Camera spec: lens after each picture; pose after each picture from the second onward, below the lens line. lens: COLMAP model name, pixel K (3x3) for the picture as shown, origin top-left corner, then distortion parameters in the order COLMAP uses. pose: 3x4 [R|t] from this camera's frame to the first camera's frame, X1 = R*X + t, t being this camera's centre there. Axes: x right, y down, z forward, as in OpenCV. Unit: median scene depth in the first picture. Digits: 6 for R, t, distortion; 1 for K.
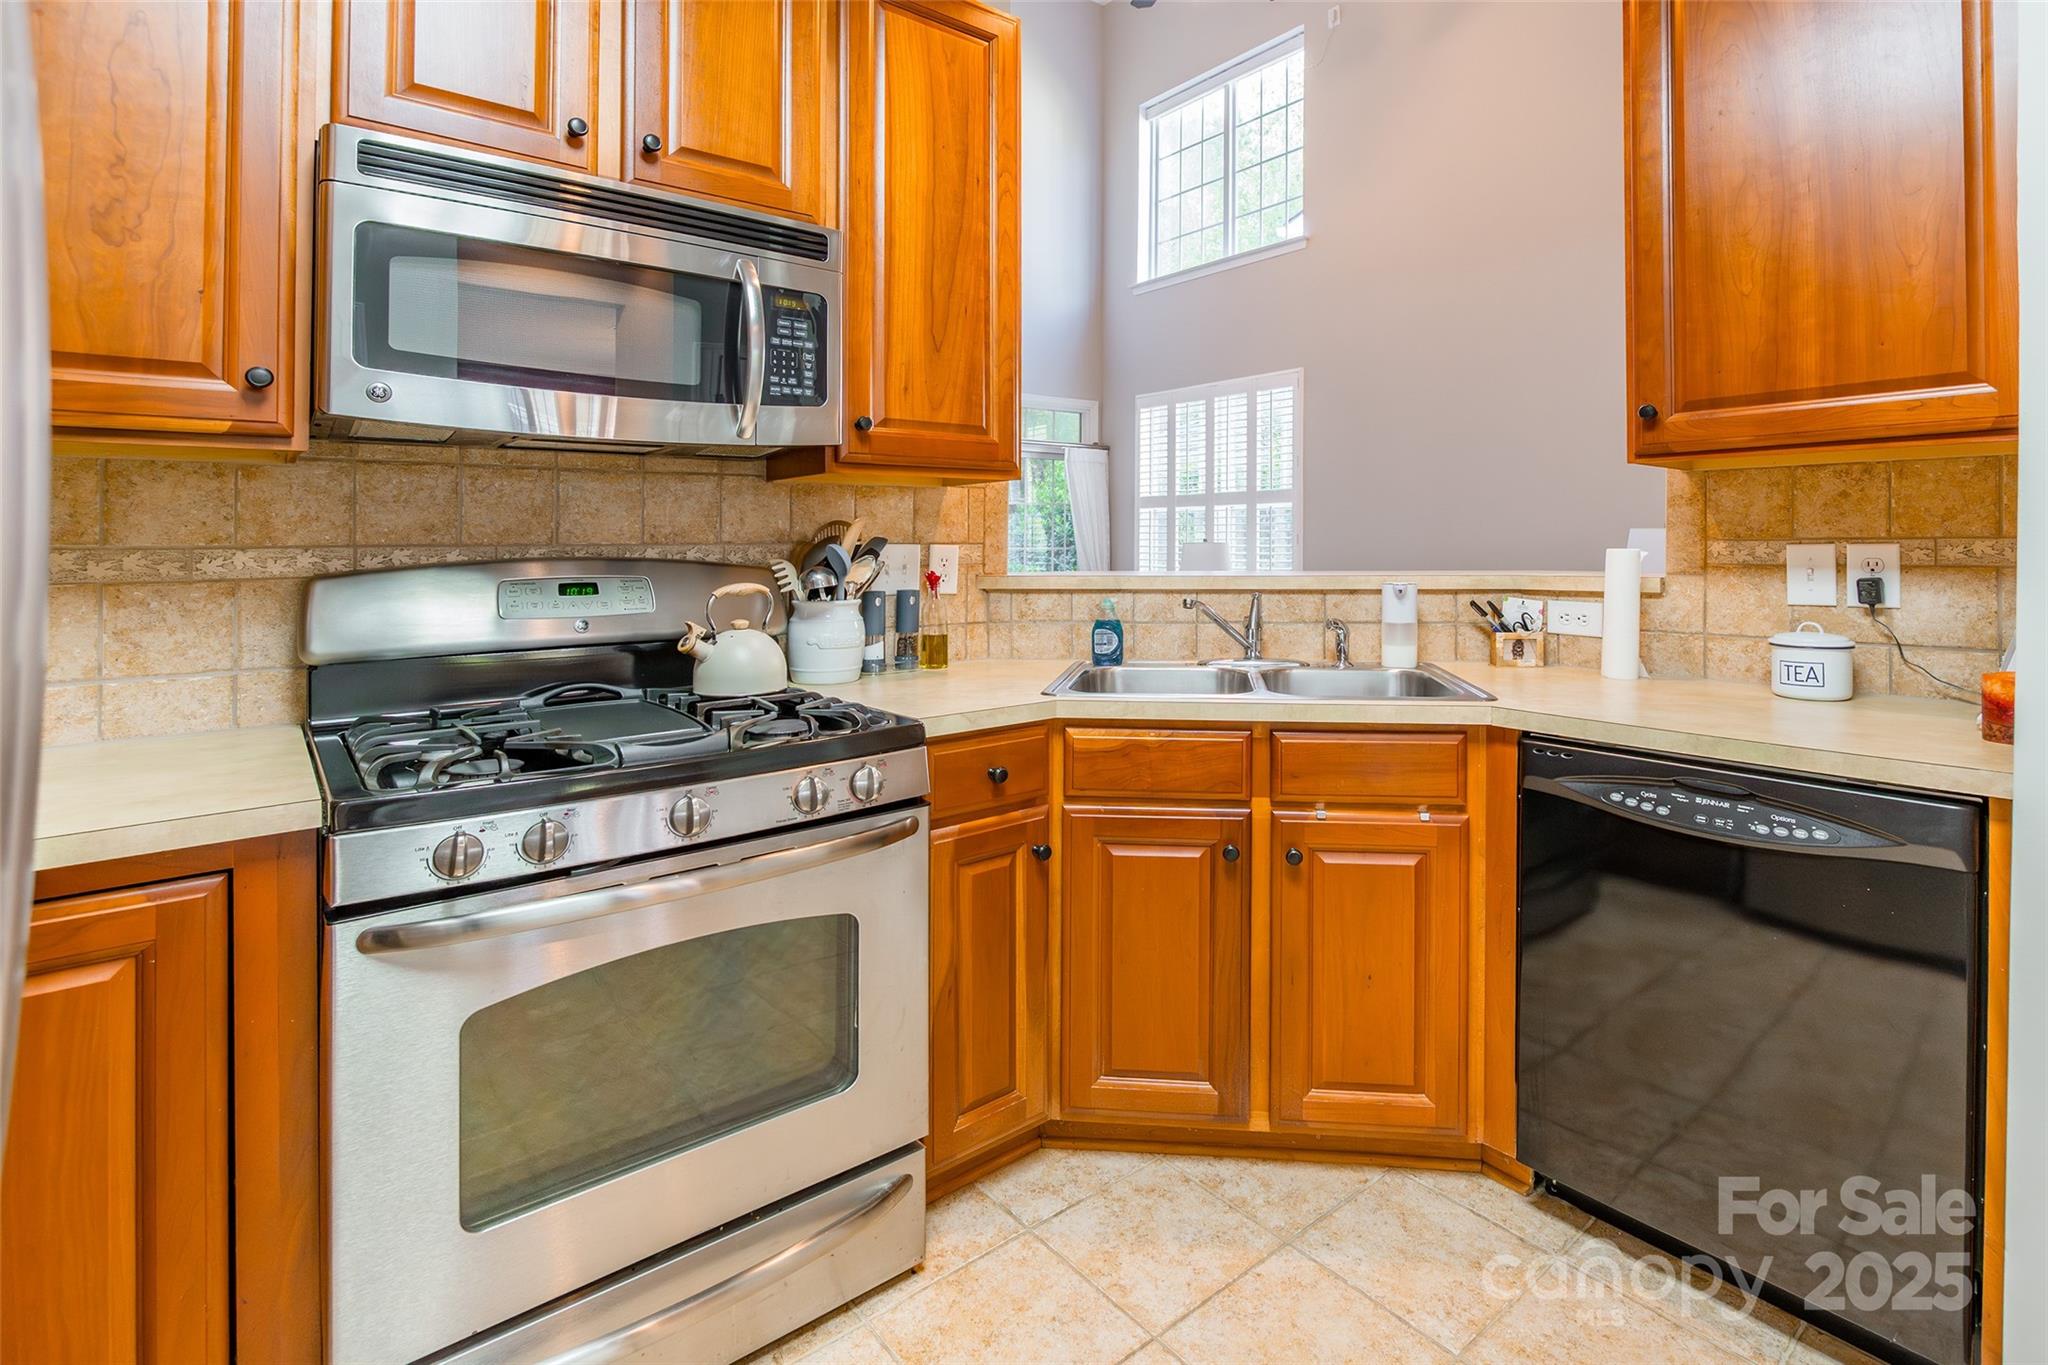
lens RADIAL K [[955.5, 0, 1023.4], [0, 955.5, 540.5], [0, 0, 1]] dist [-0.005821, -0.000076]
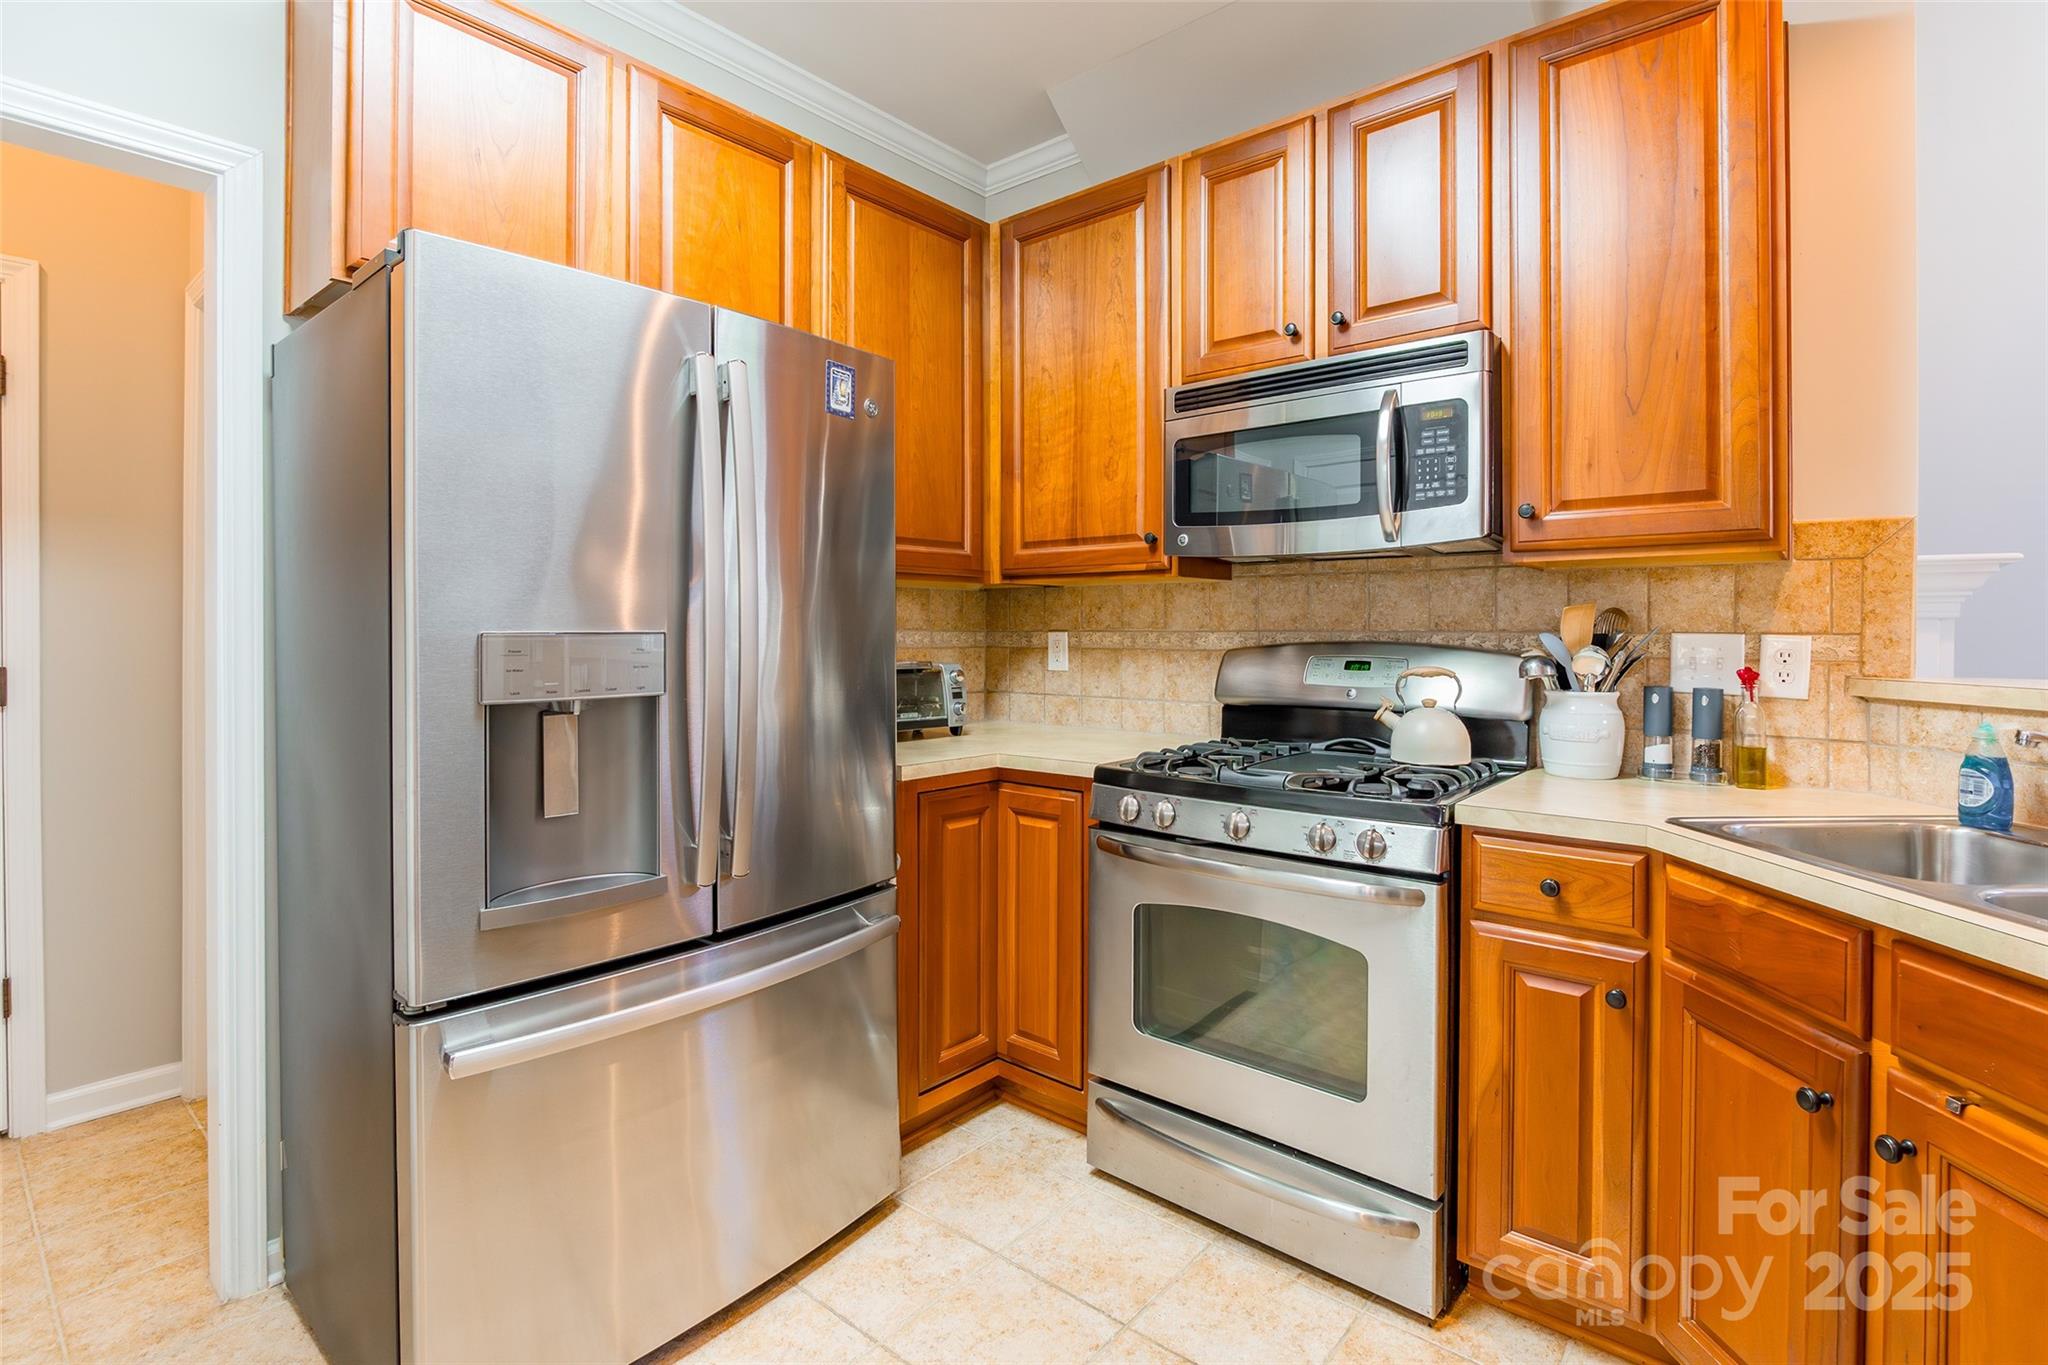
lens RADIAL K [[955.5, 0, 1043.8], [0, 955.5, 626.3], [0, 0, 1]] dist [-0.005821, -0.000076]
pose [[0.208399, 0.003423, -0.978038, 0.710632], [-0.000372, 0.999994, 0.003421, -0.006713], [0.978044, -0.000349, 0.208399, 0.313873]]
